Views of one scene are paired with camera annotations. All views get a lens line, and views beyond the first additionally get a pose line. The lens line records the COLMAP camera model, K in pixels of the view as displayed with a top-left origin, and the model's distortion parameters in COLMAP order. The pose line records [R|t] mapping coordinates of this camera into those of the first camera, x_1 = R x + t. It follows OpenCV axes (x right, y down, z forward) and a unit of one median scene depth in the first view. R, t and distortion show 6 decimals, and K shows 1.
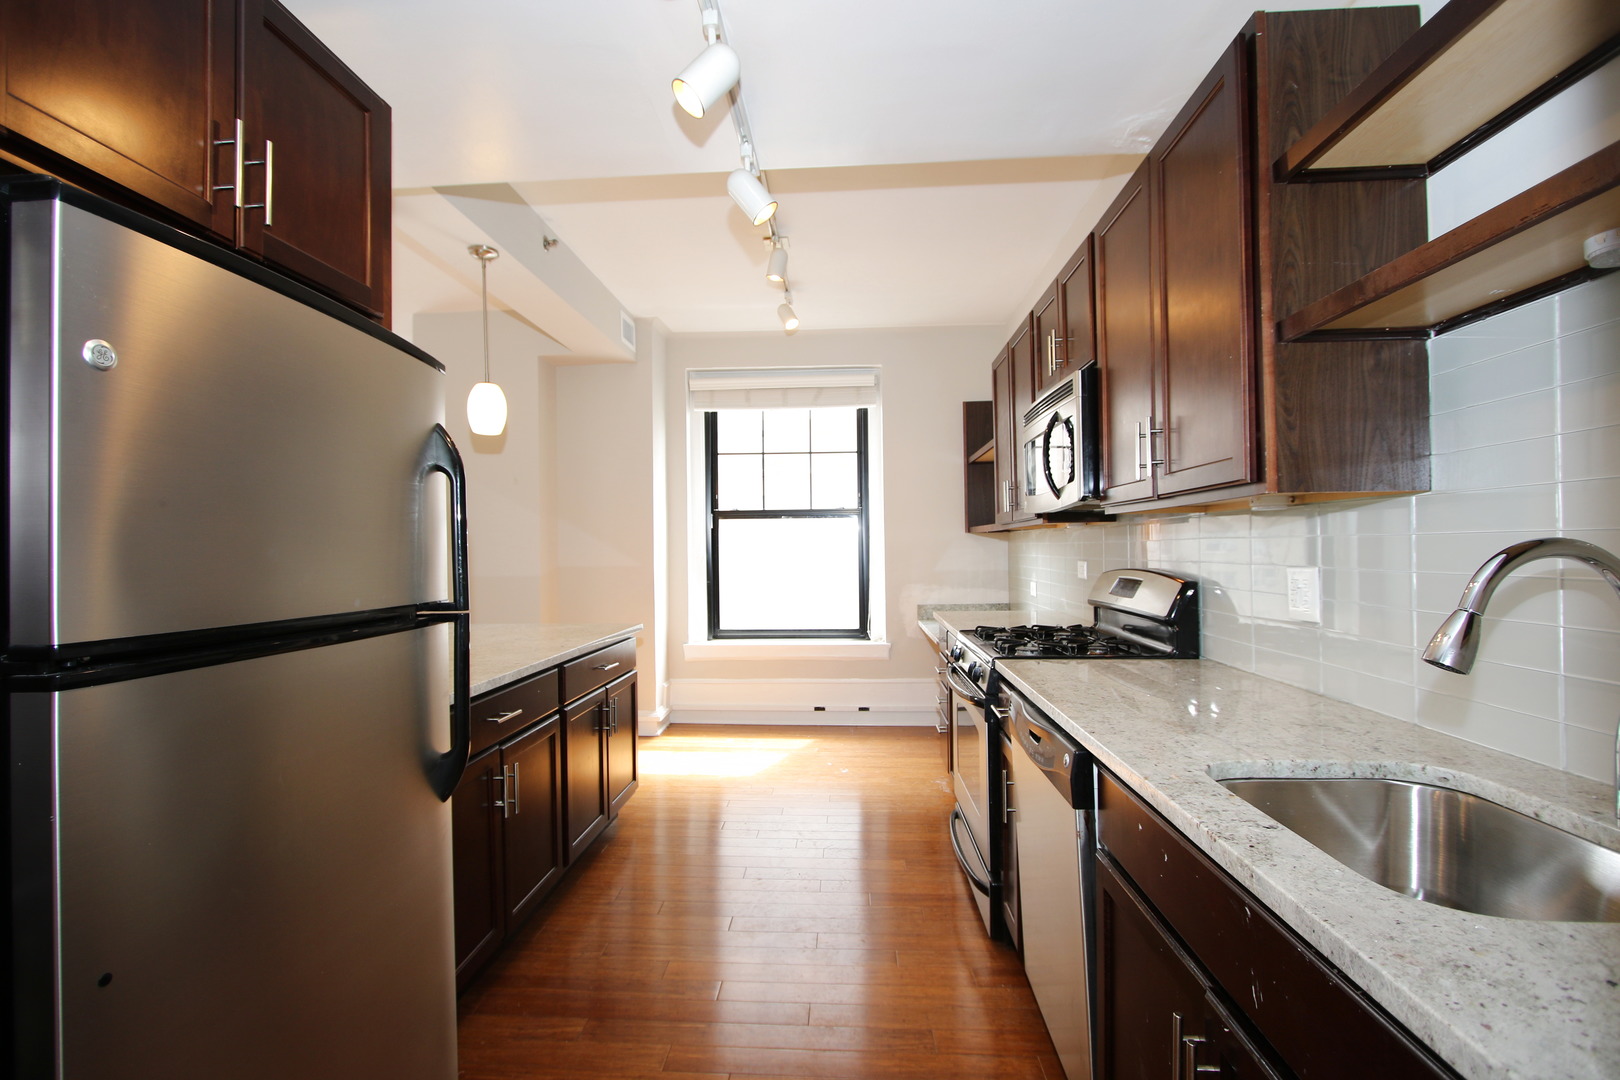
lens RADIAL K [[744.0, 0, 806.5], [0, 744.0, 543.7], [0, 0, 1]] dist [-0.014624, -0.000838]
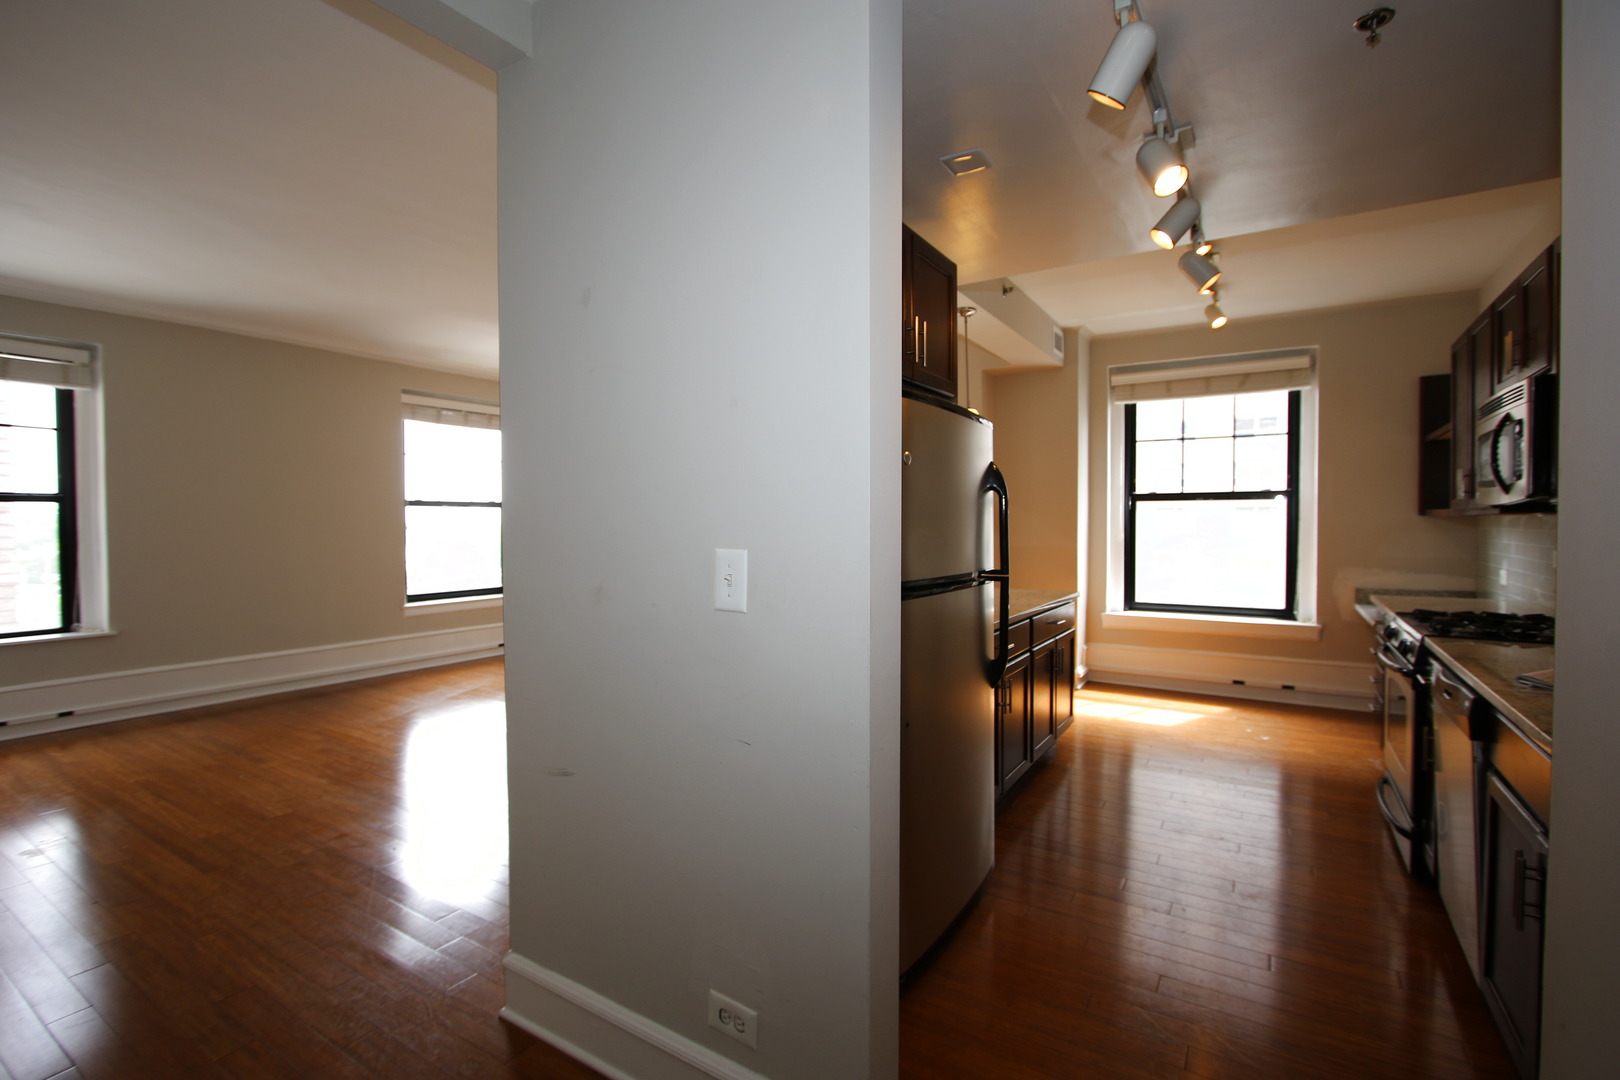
lens RADIAL K [[744.0, 0, 806.5], [0, 744.0, 543.7], [0, 0, 1]] dist [-0.014624, -0.000838]
pose [[0.875839, 0.021483, -0.482126, -0.024285], [-0.002898, 0.999225, 0.039260, -0.019157], [0.482595, -0.032988, 0.875222, -0.292870]]
